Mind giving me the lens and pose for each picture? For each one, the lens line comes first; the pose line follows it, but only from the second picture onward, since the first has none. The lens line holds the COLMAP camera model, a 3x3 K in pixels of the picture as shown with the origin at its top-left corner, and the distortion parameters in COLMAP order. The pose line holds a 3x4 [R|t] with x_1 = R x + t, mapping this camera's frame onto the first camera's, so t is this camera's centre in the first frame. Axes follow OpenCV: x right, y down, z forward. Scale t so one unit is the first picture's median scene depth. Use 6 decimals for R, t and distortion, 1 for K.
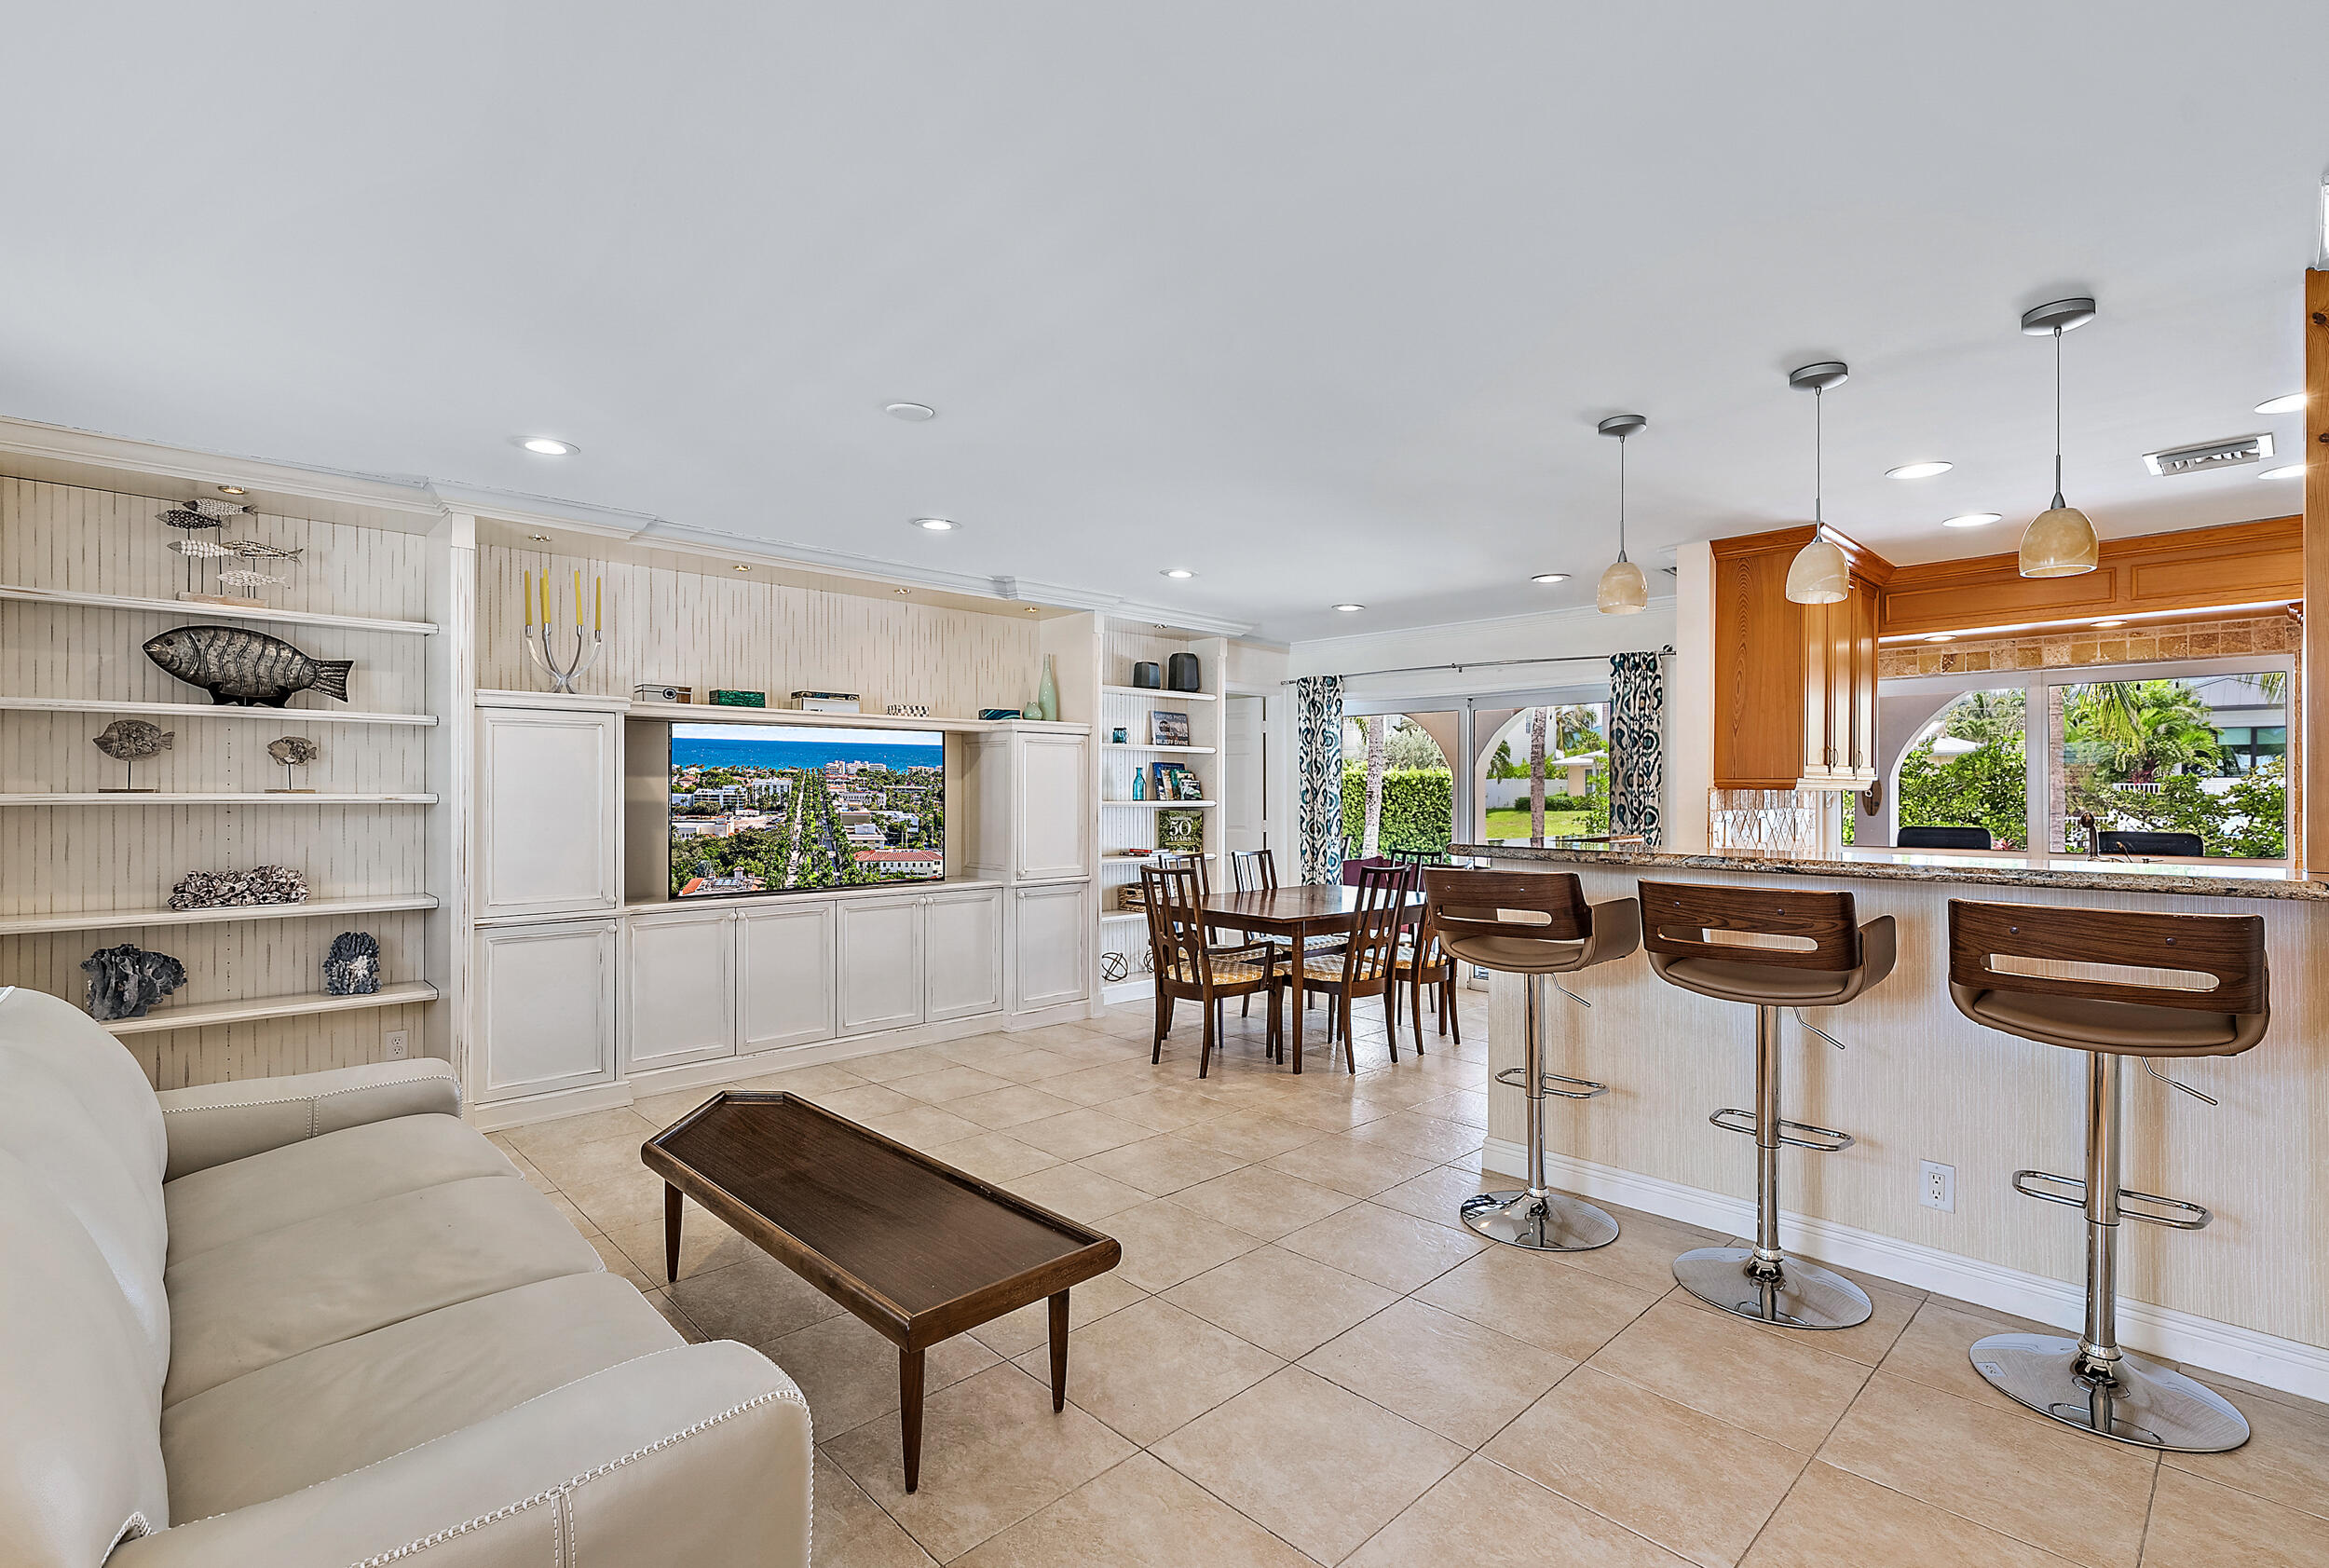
lens RADIAL K [[1016.1, 0, 1191.8], [0, 1016.1, 798.6], [0, 0, 1]] dist [0.003206, -0.001019]
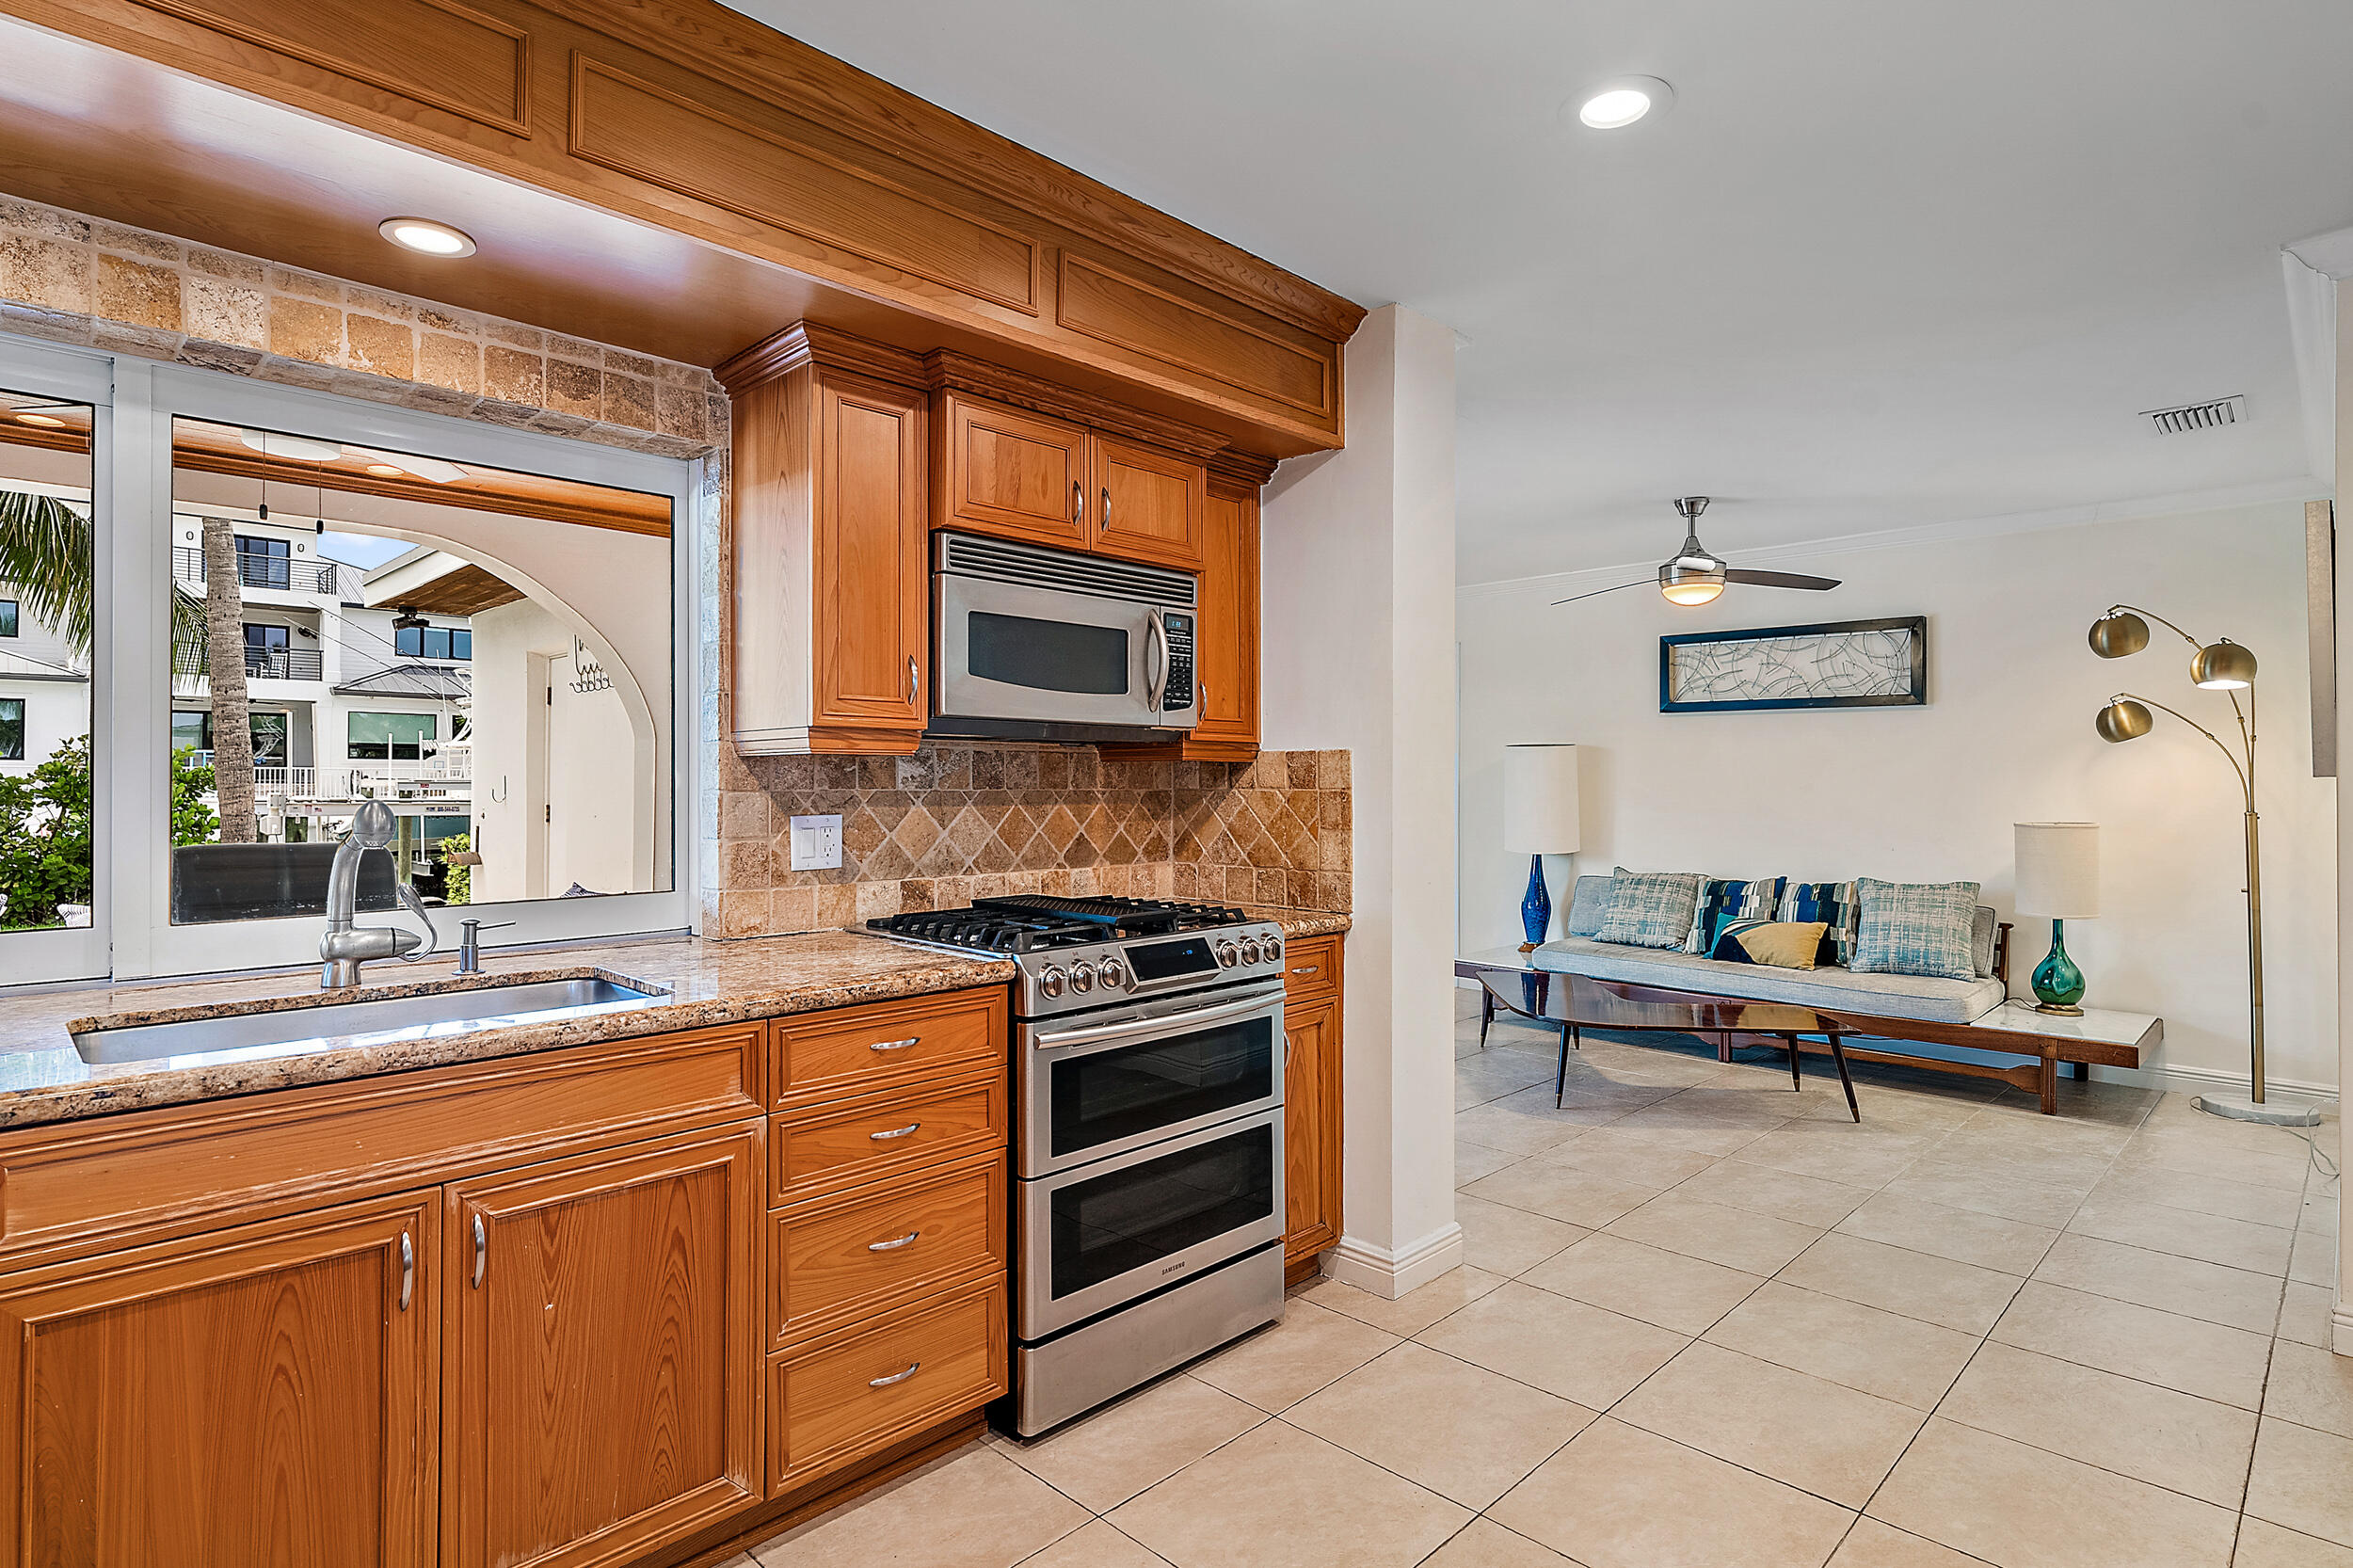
lens RADIAL K [[1189.3, 0, 1193.2], [0, 1189.3, 773.9], [0, 0, 1]] dist [0.004591, 0.000452]
pose [[-0.041871, 0.005974, 0.999105, 0.332175], [0.005644, 0.999968, -0.005742, 0.007199], [-0.999107, 0.005398, -0.041904, 0.515591]]
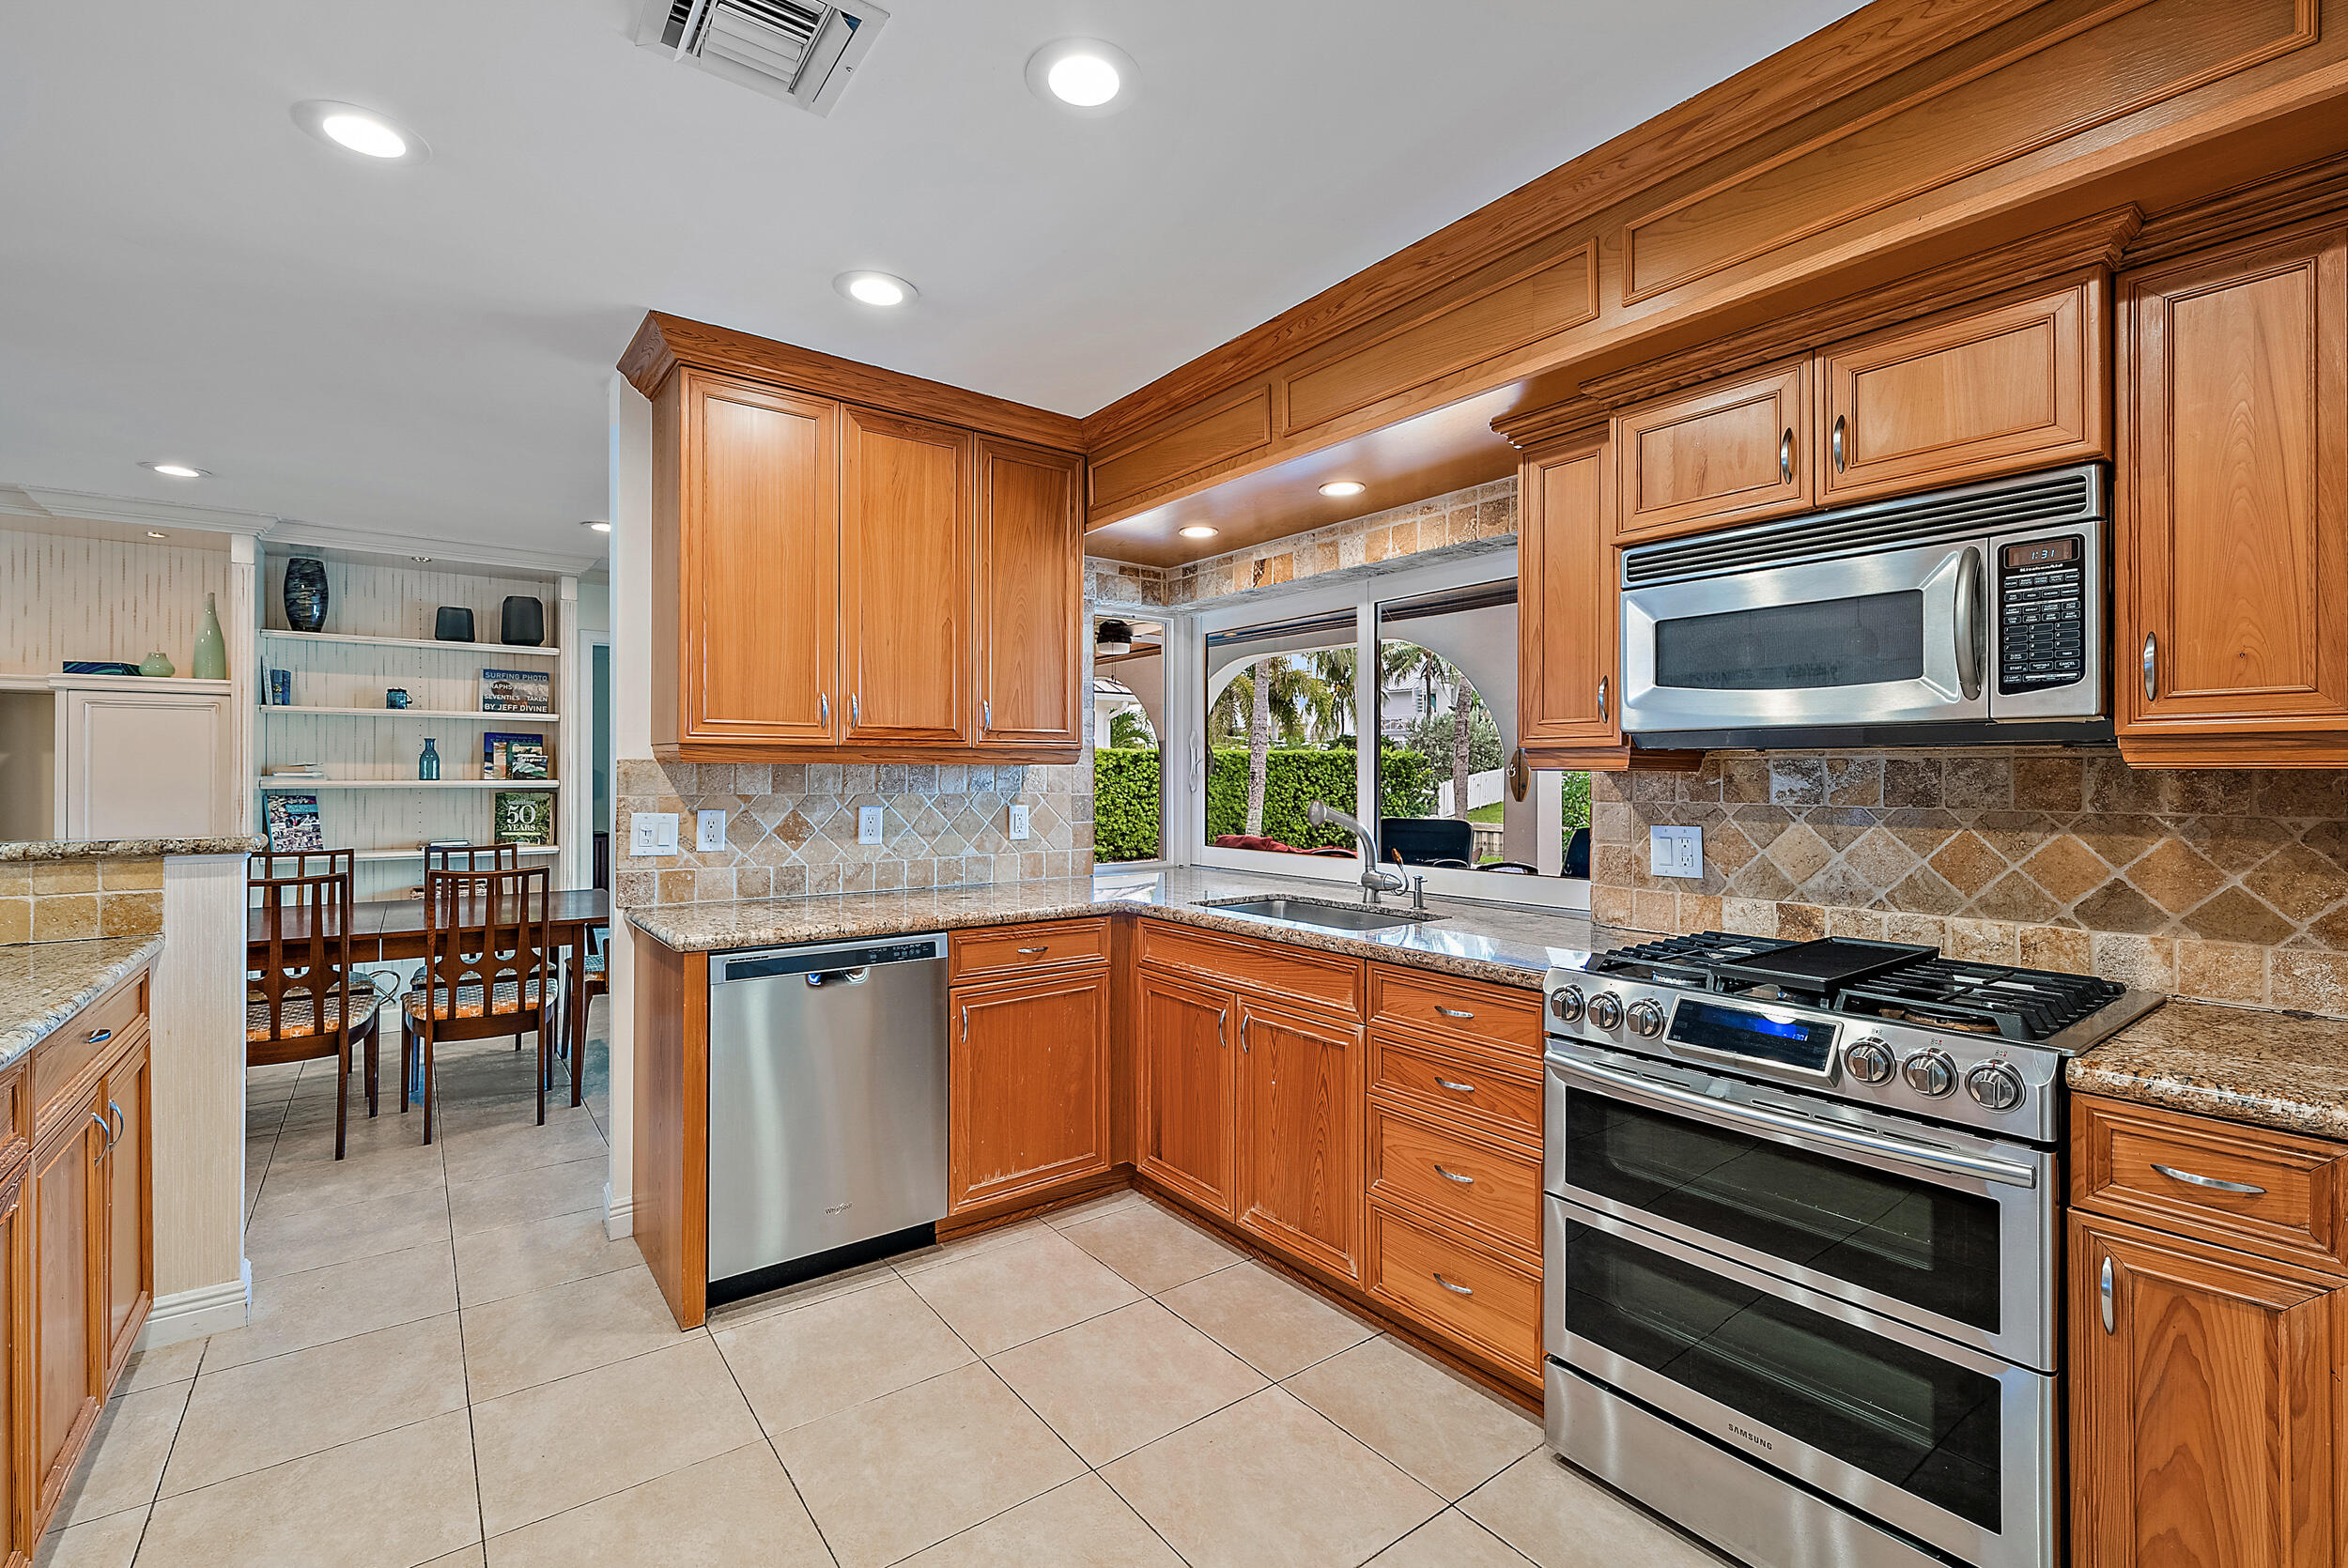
lens RADIAL K [[1024.2, 0, 1171.9], [0, 1024.2, 769.3], [0, 0, 1]] dist [0.003206, -0.001019]
pose [[0.994615, -0.000404, -0.103640, 0.585458], [-0.000899, 0.999921, -0.012529, 0.002774], [0.103637, 0.012555, 0.994536, 0.253692]]
